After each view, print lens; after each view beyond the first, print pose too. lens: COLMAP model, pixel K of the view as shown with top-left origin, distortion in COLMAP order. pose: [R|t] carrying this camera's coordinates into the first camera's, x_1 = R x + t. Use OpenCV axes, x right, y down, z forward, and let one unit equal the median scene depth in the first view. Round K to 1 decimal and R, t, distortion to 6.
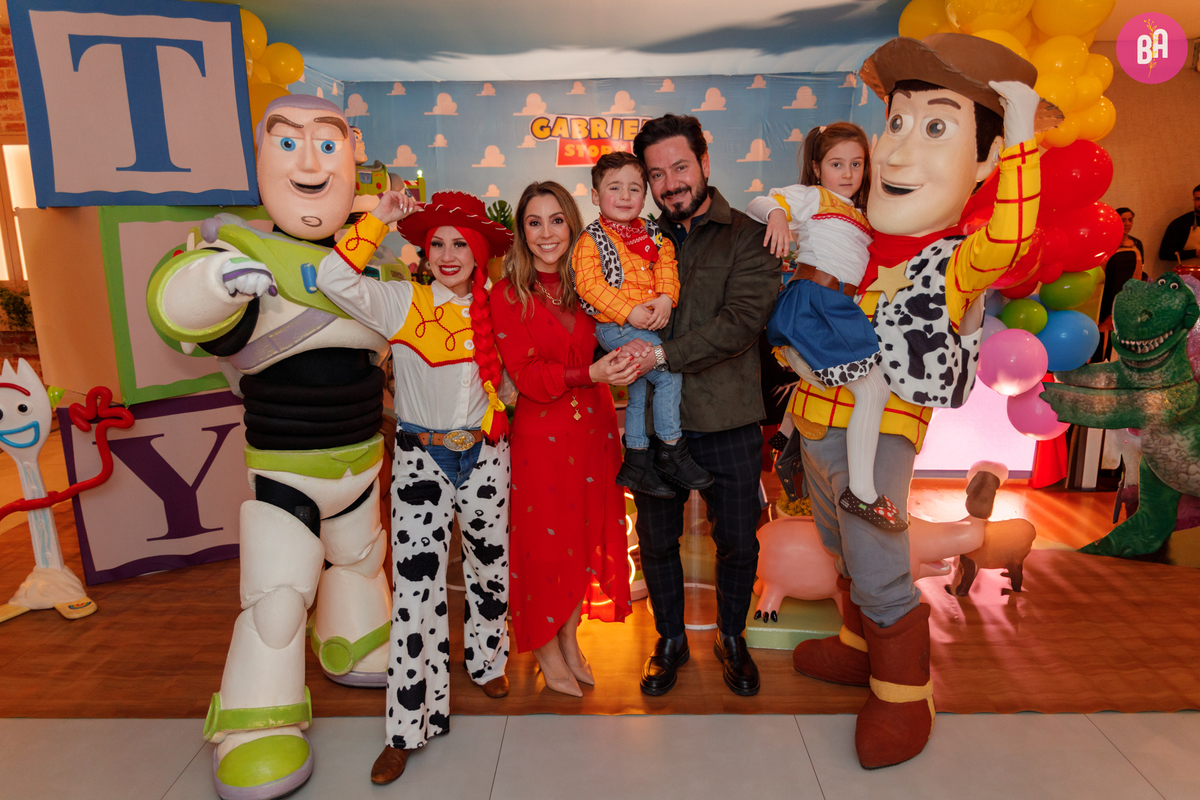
lens RADIAL K [[827.4, 0, 596.7], [0, 827.4, 393.8], [0, 0, 1]] dist [0.002421, -0.001275]
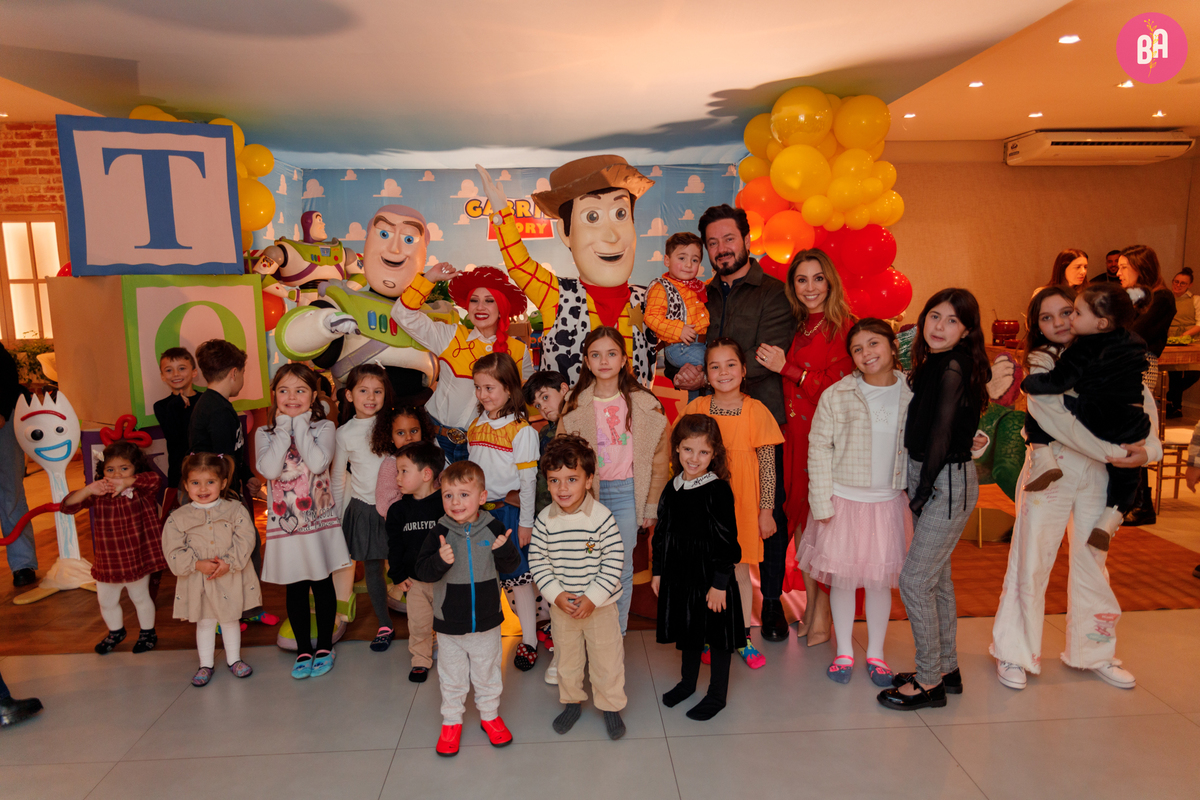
lens RADIAL K [[809.9, 0, 604.5], [0, 809.9, 402.3], [0, 0, 1]] dist [0.000188, 0.000357]
pose [[0.997150, -0.013750, 0.074179, 0.034851], [0.018502, 0.997794, -0.063758, 0.038212], [-0.073139, 0.064949, 0.995205, -0.173804]]
